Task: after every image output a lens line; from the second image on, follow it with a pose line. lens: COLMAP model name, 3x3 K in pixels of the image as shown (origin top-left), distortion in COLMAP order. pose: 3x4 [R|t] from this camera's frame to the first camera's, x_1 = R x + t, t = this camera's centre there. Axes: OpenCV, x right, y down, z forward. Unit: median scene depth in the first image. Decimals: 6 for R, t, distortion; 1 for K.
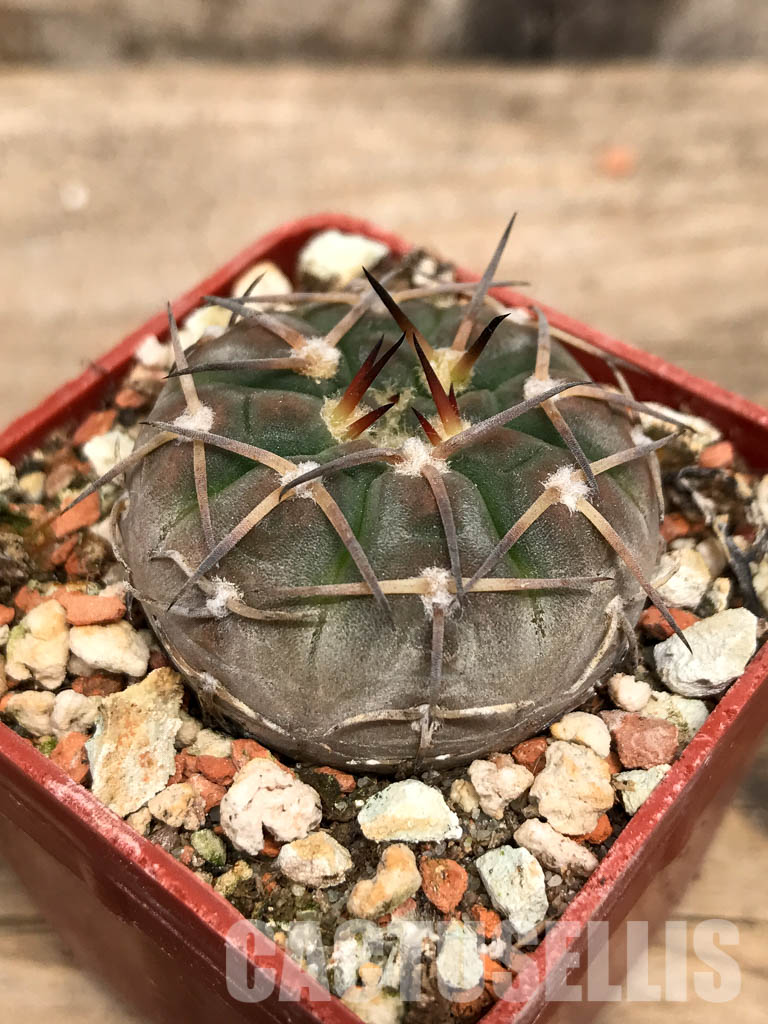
lens RADIAL K [[1437.1, 0, 384.9], [0, 1437.1, 512.3], [0, 0, 1]] dist [0.021510, 0.000000]
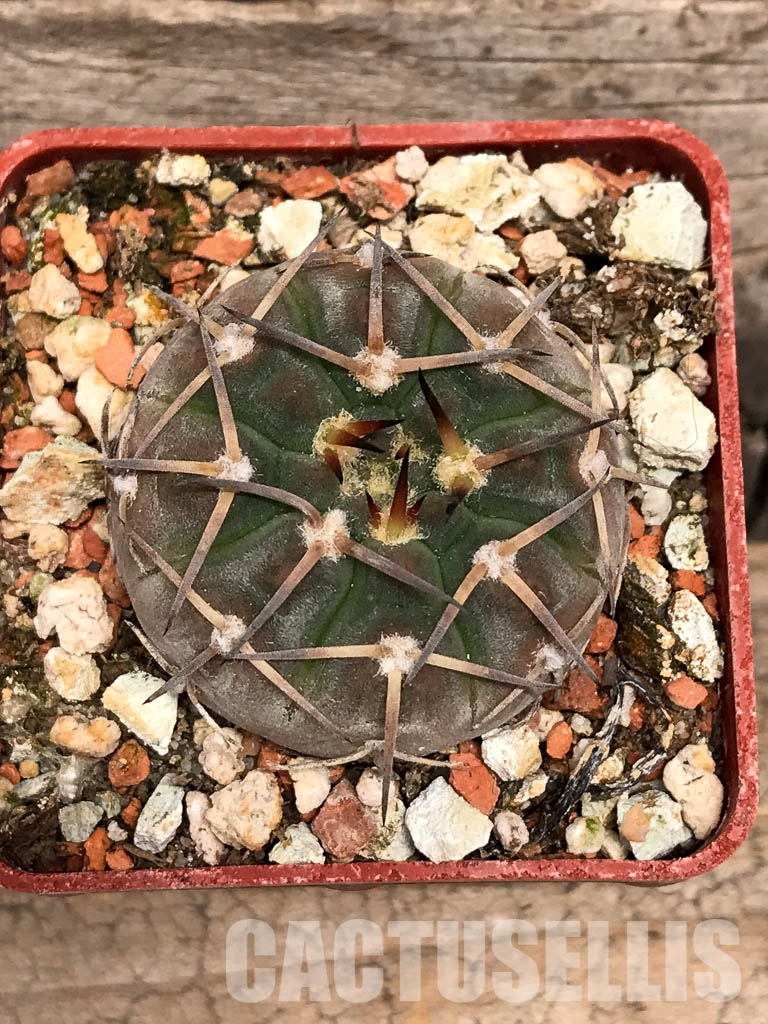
lens RADIAL K [[1982.2, 0, 384.5], [0, 1982.2, 515.9], [0, 0, 1]] dist [0.005519, 0.000000]
pose [[0.639538, 0.754039, -0.149722, 0.257385], [-0.598391, 0.610541, 0.518814, -0.819913], [0.482617, -0.242209, 0.841674, -0.216580]]
